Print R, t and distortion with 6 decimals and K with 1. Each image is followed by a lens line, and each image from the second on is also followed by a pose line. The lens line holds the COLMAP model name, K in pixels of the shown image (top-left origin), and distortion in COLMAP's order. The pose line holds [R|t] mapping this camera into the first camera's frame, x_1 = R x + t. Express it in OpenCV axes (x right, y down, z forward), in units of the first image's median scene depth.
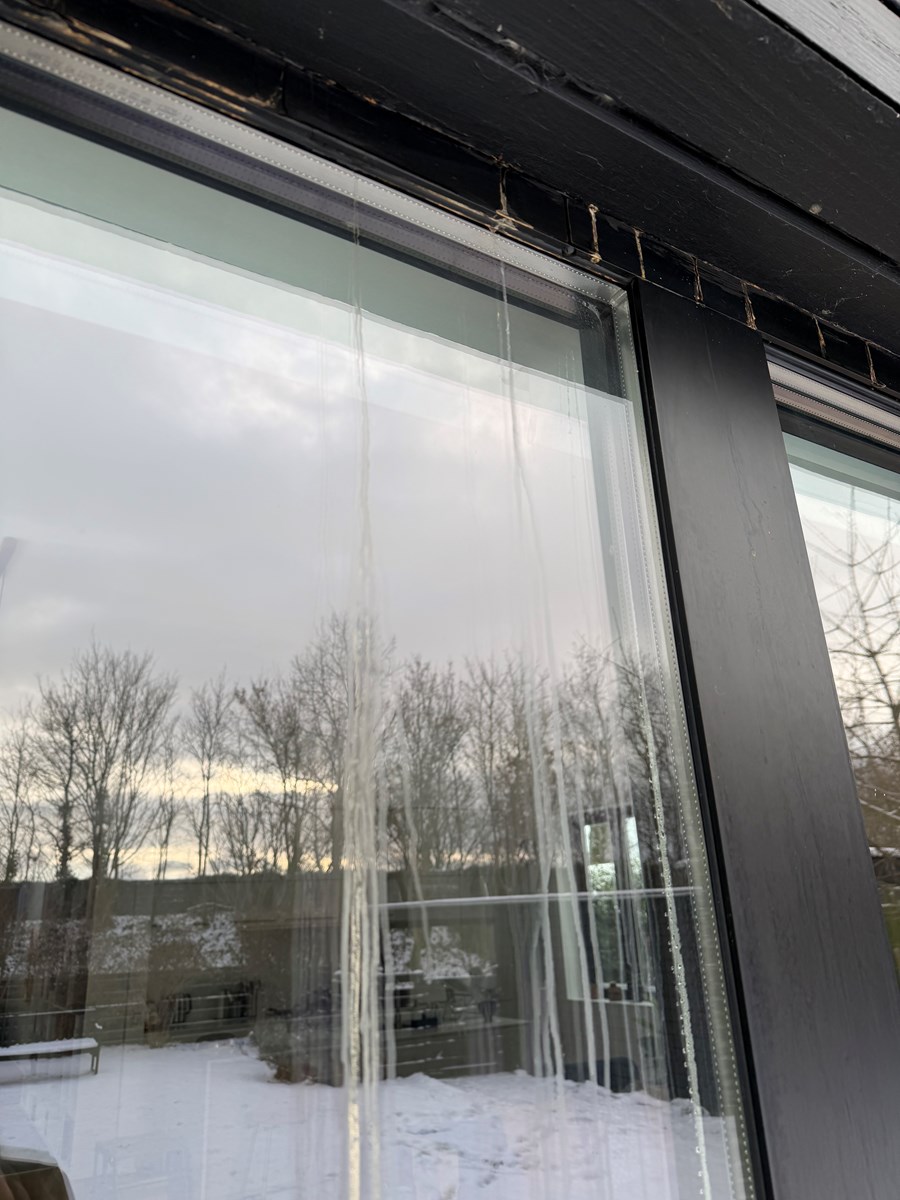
lens RADIAL K [[866.8, 0, 450.0], [0, 866.8, 600.0], [0, 0, 1]] dist [0.074624, -0.137356]
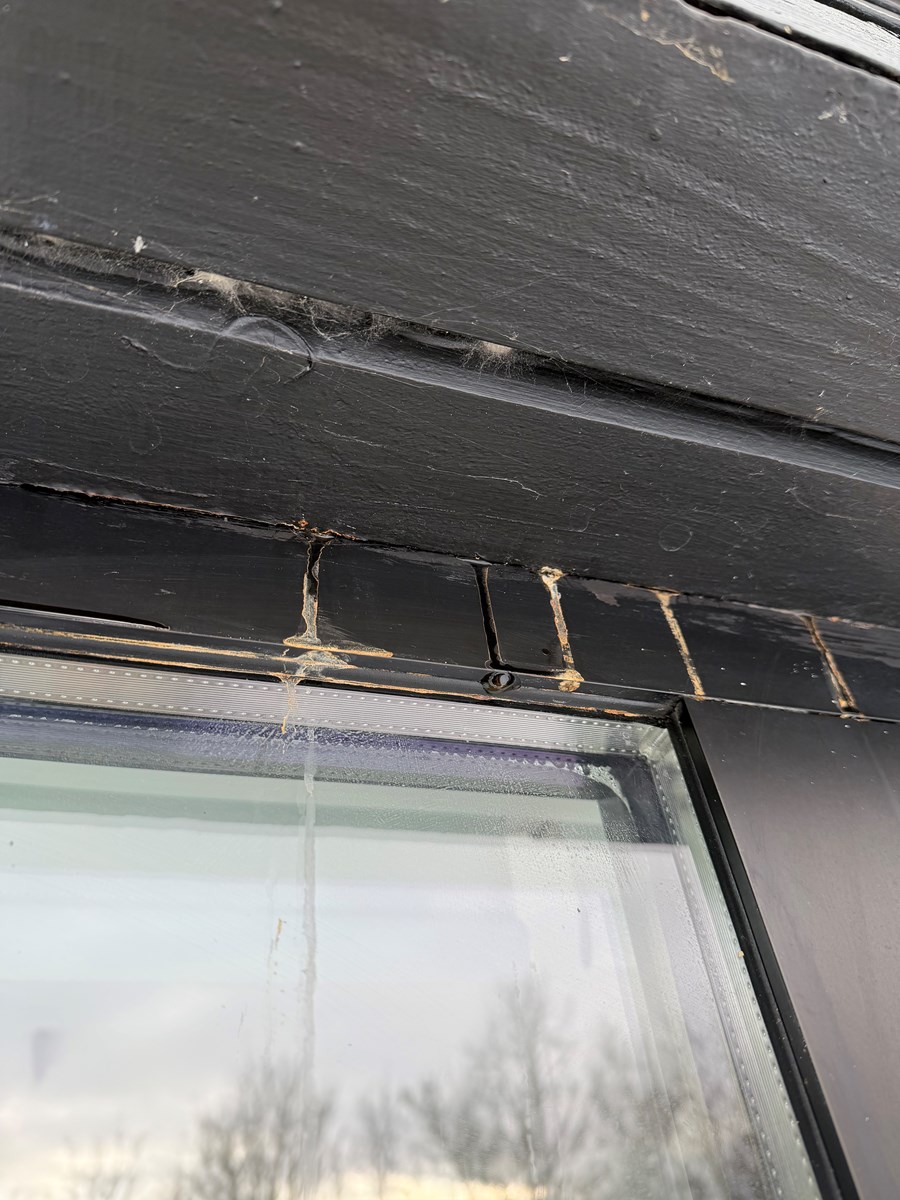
lens RADIAL K [[866.8, 0, 450.0], [0, 866.8, 600.0], [0, 0, 1]] dist [0.074624, -0.137356]
pose [[0.972049, -0.194613, -0.131328, 0.167316], [0.134241, 0.919620, -0.369160, -0.269297], [0.192615, 0.341212, 0.920040, 0.566031]]
